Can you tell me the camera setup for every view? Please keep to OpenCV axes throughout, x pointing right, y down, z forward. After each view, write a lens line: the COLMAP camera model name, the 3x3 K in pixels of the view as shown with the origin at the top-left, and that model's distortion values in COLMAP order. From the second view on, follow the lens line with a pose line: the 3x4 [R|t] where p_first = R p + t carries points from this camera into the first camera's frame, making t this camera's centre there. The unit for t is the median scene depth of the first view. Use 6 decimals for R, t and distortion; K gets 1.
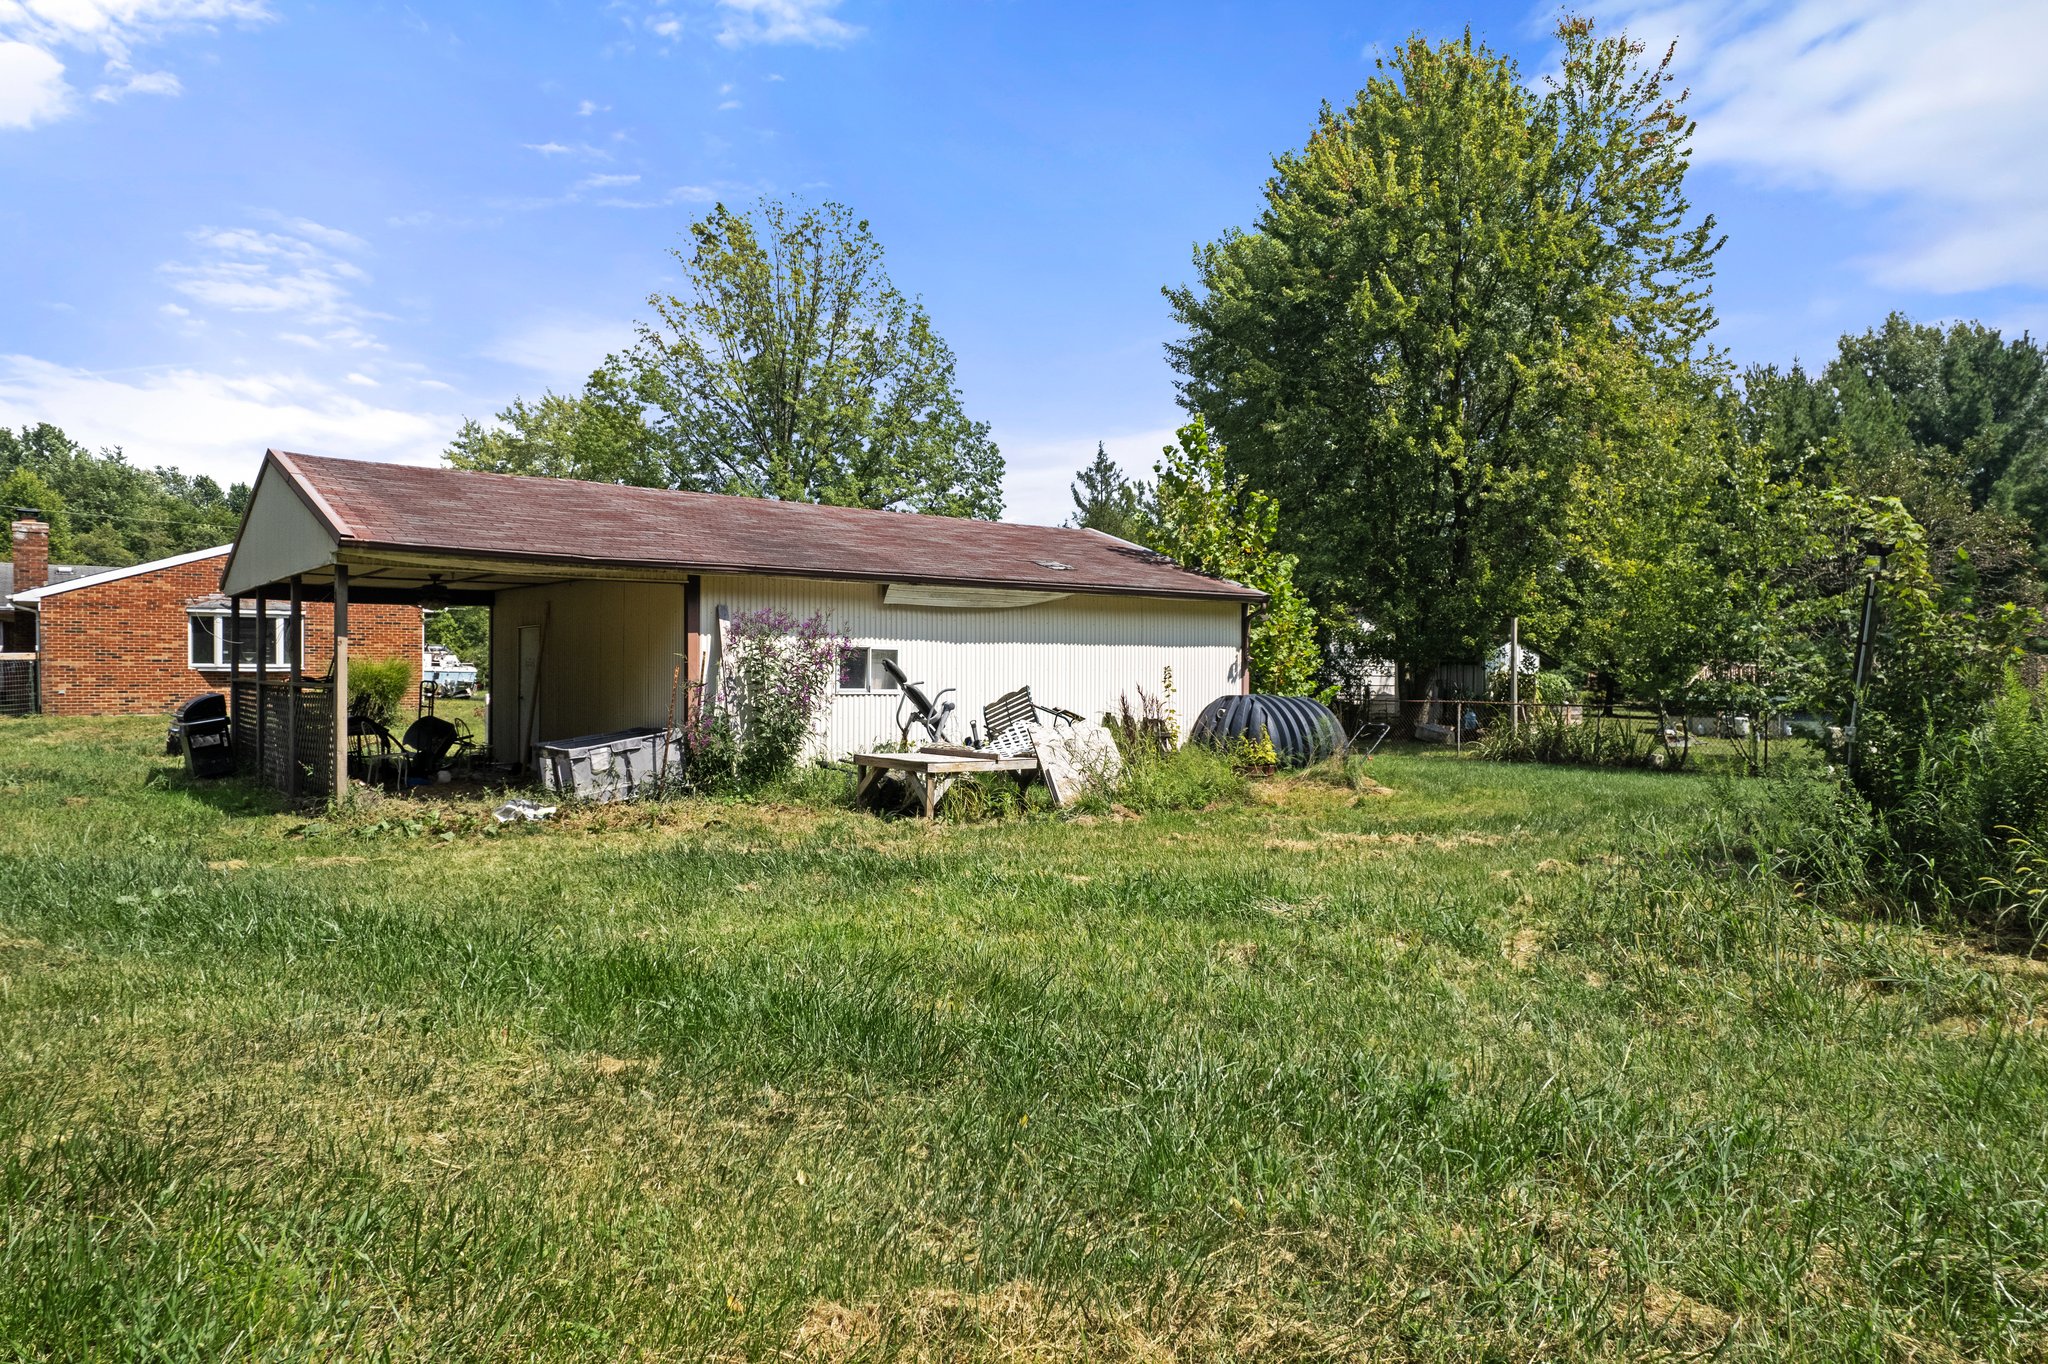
lens RADIAL K [[1313.2, 0, 1024.0], [0, 1313.2, 682.0], [0, 0, 1]] dist [-0.077333, 0.077961]
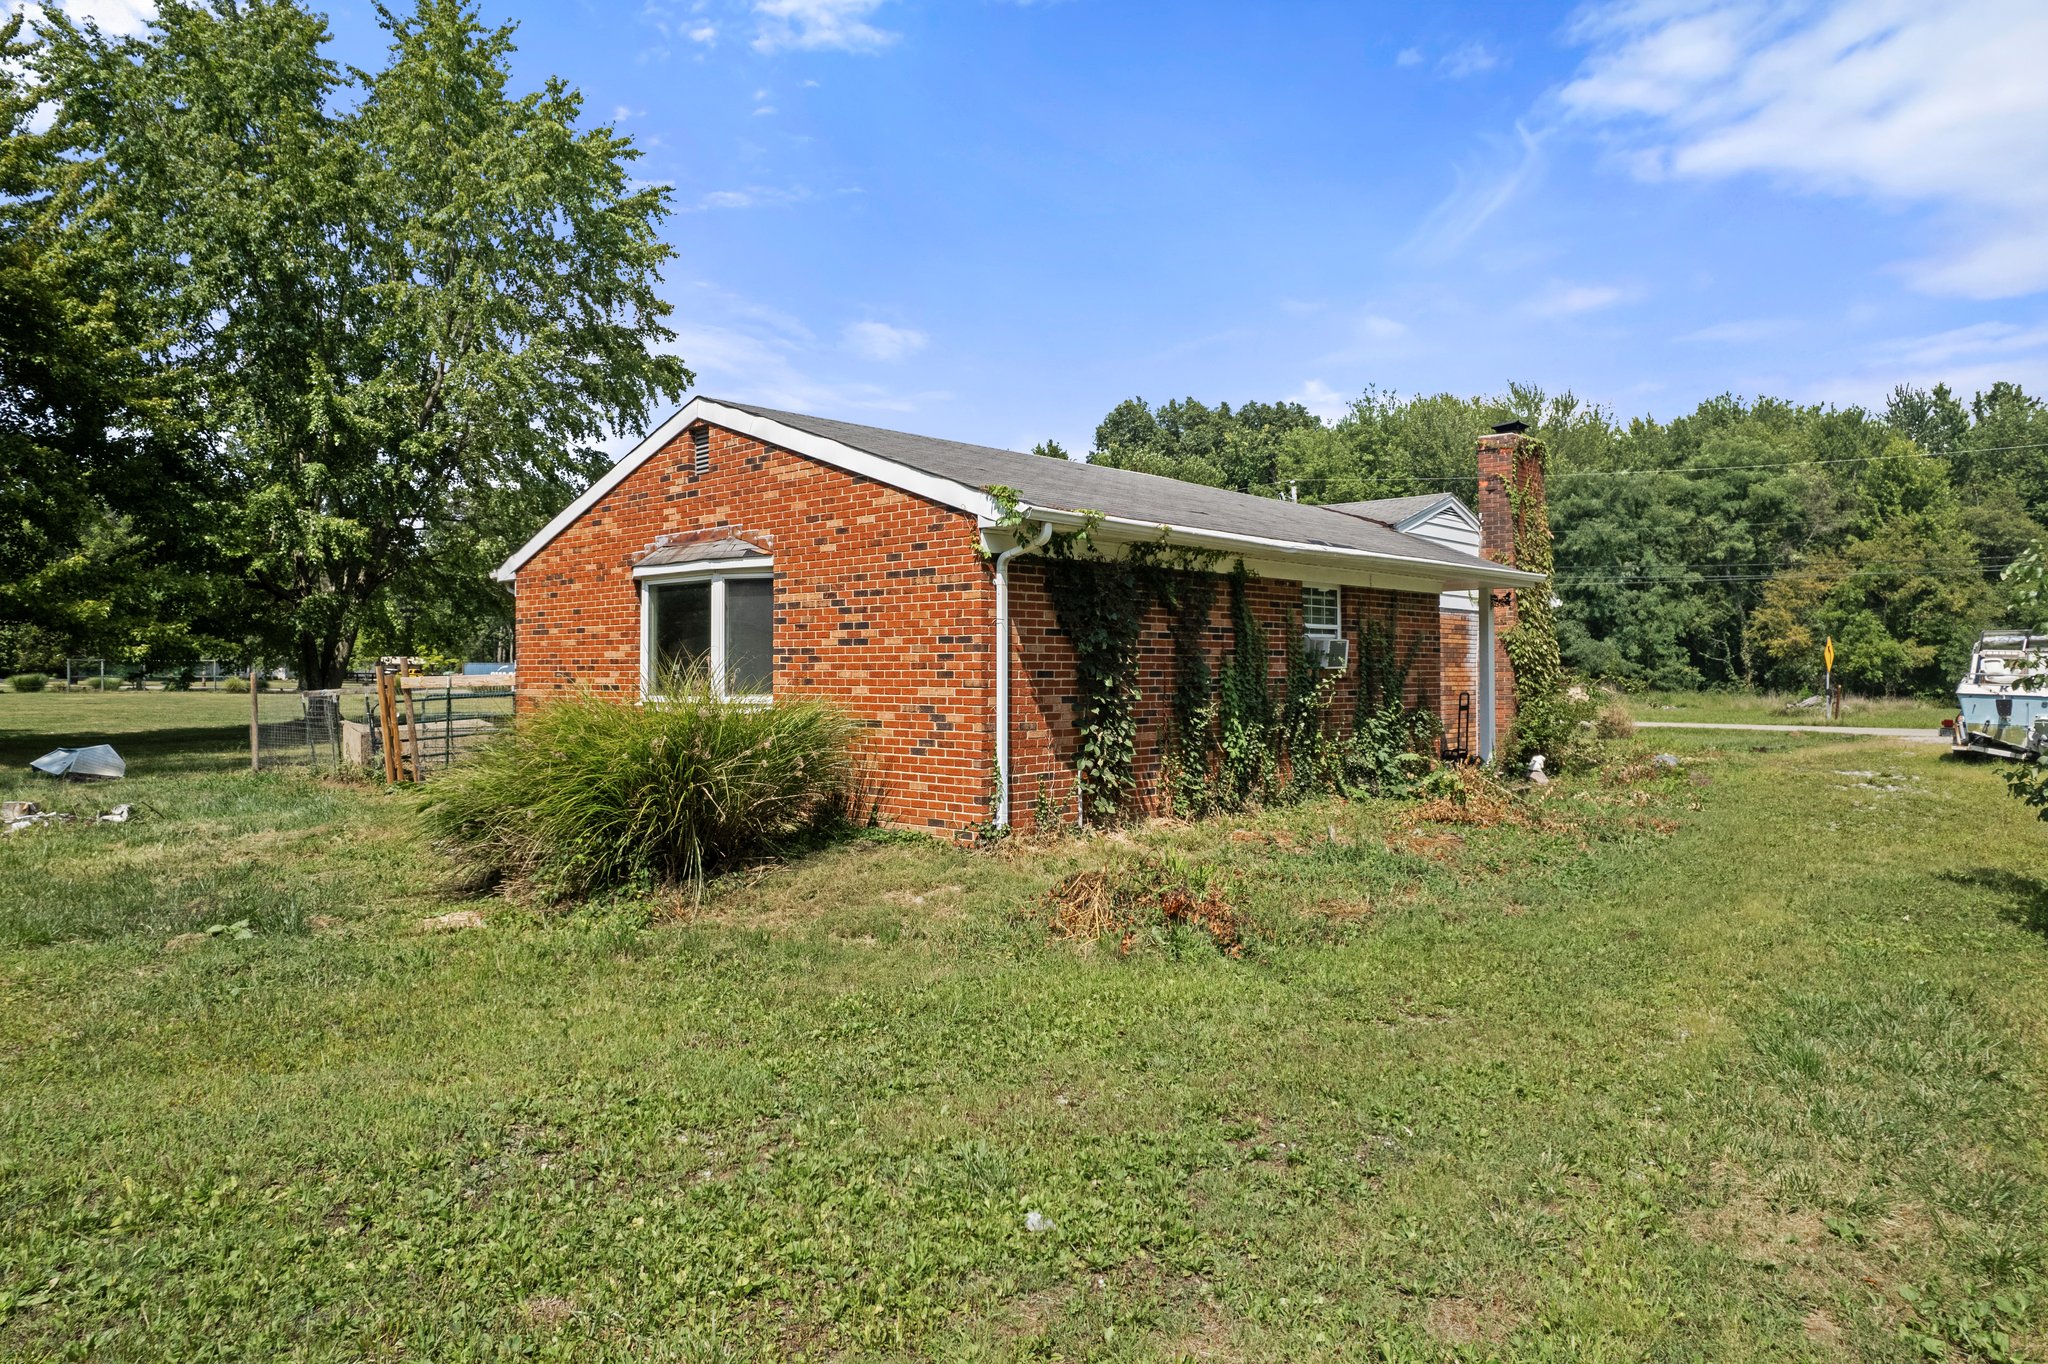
lens RADIAL K [[1320.6, 0, 1018.7], [0, 1320.6, 665.5], [0, 0, 1]] dist [-0.076266, 0.065322]
pose [[0.175343, -0.009879, -0.984458, -0.168027], [-0.005208, 0.999926, -0.010962, -0.019789], [0.984494, 0.007049, 0.175278, 1.052387]]
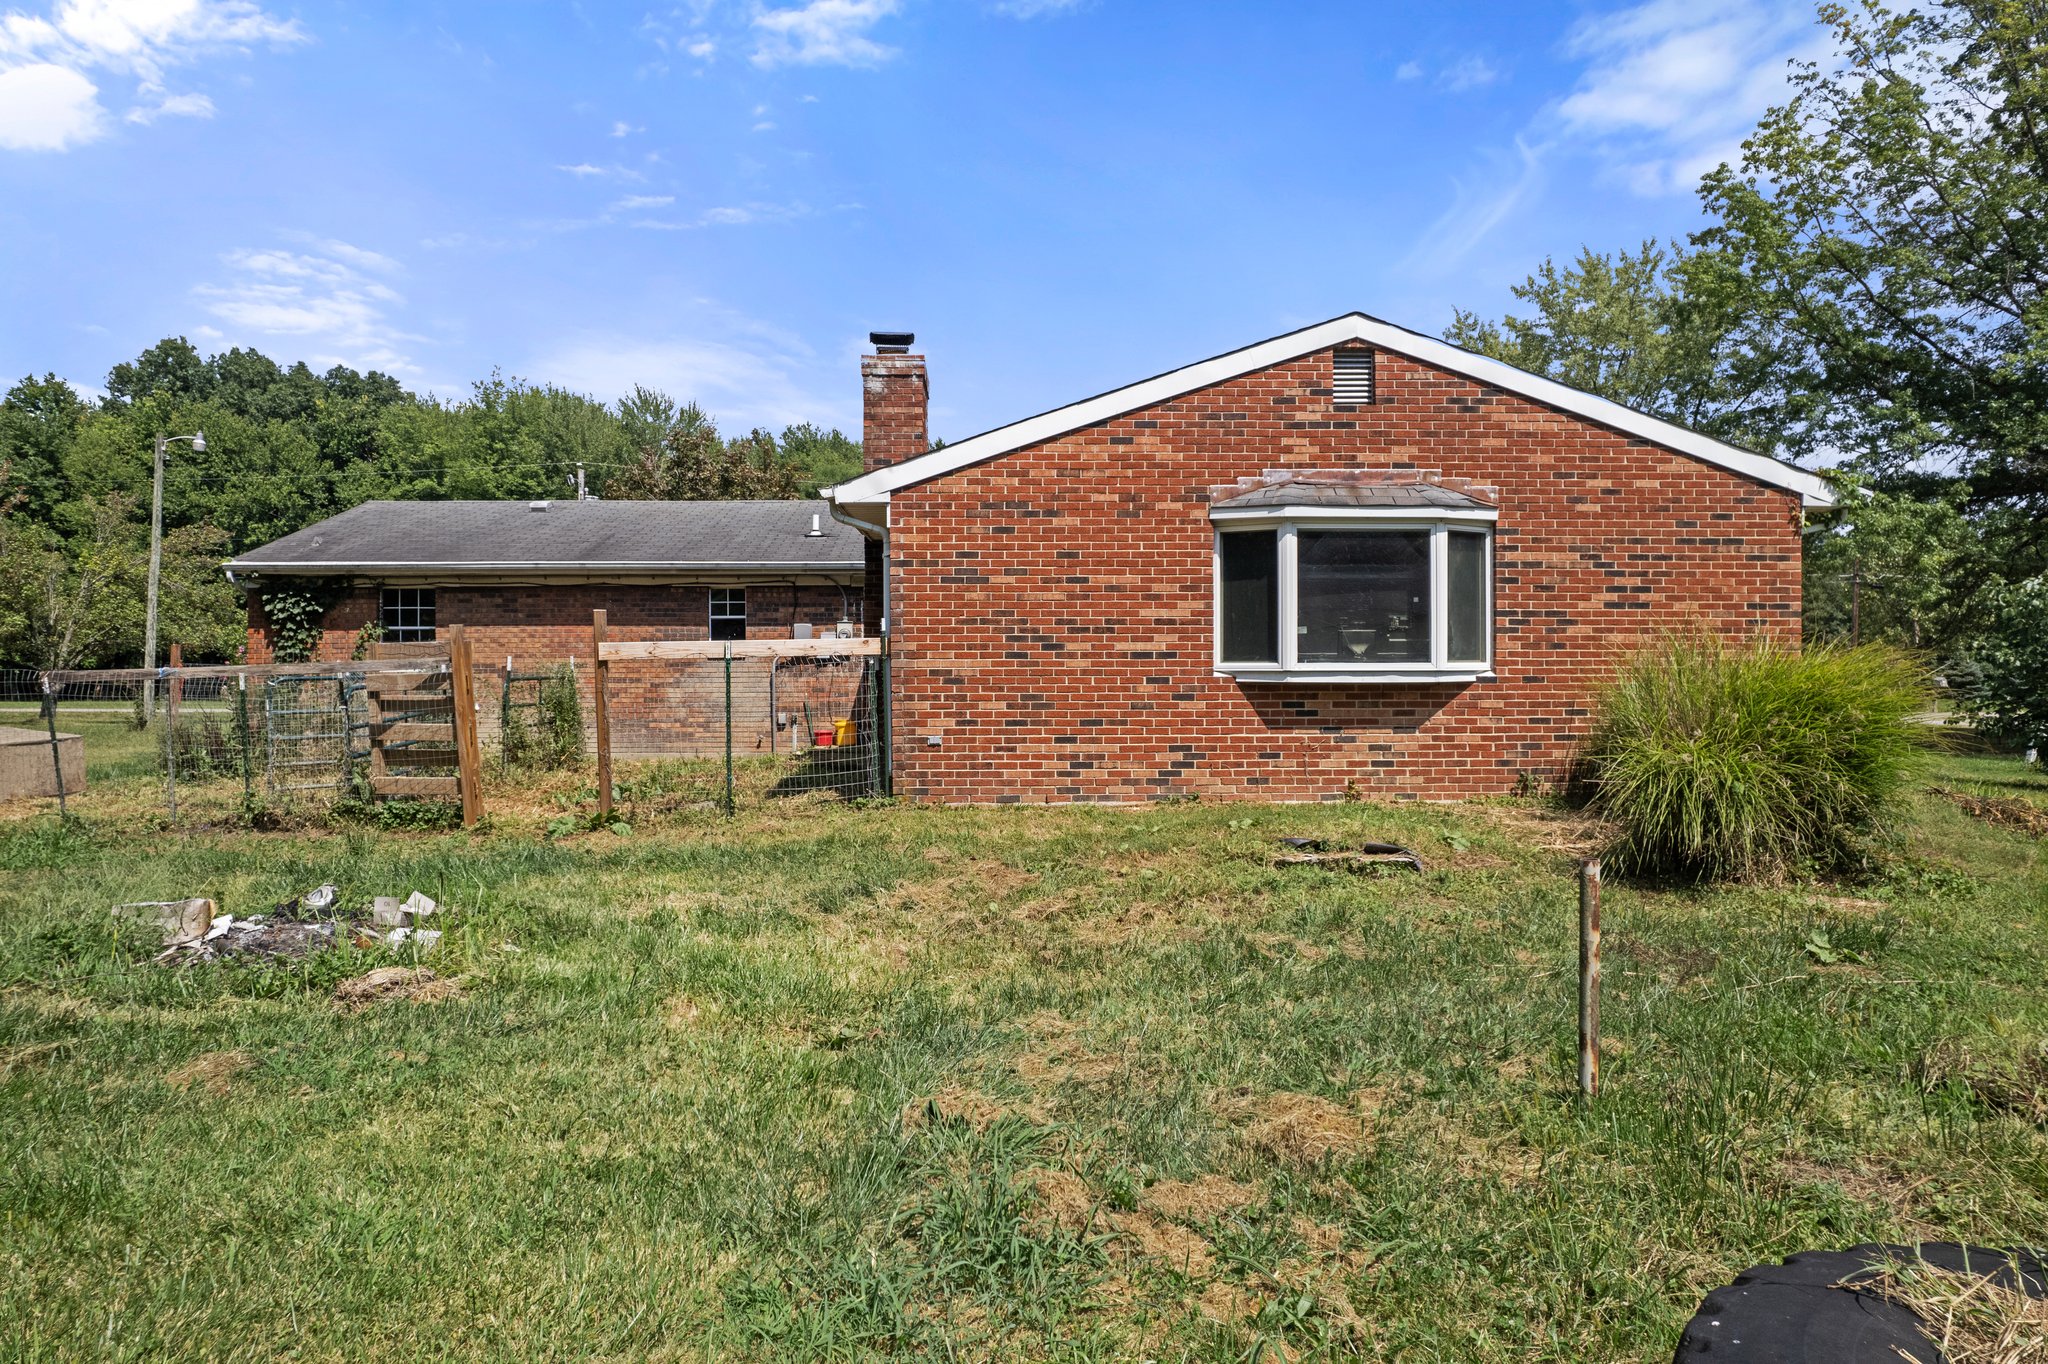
lens RADIAL K [[1313.2, 0, 1024.0], [0, 1313.2, 682.0], [0, 0, 1]] dist [-0.077333, 0.077961]
pose [[0.812955, -0.002528, -0.582320, -0.477194], [0.001152, 0.999996, -0.002732, -0.007799], [0.582325, 0.001550, 0.812955, 0.668516]]
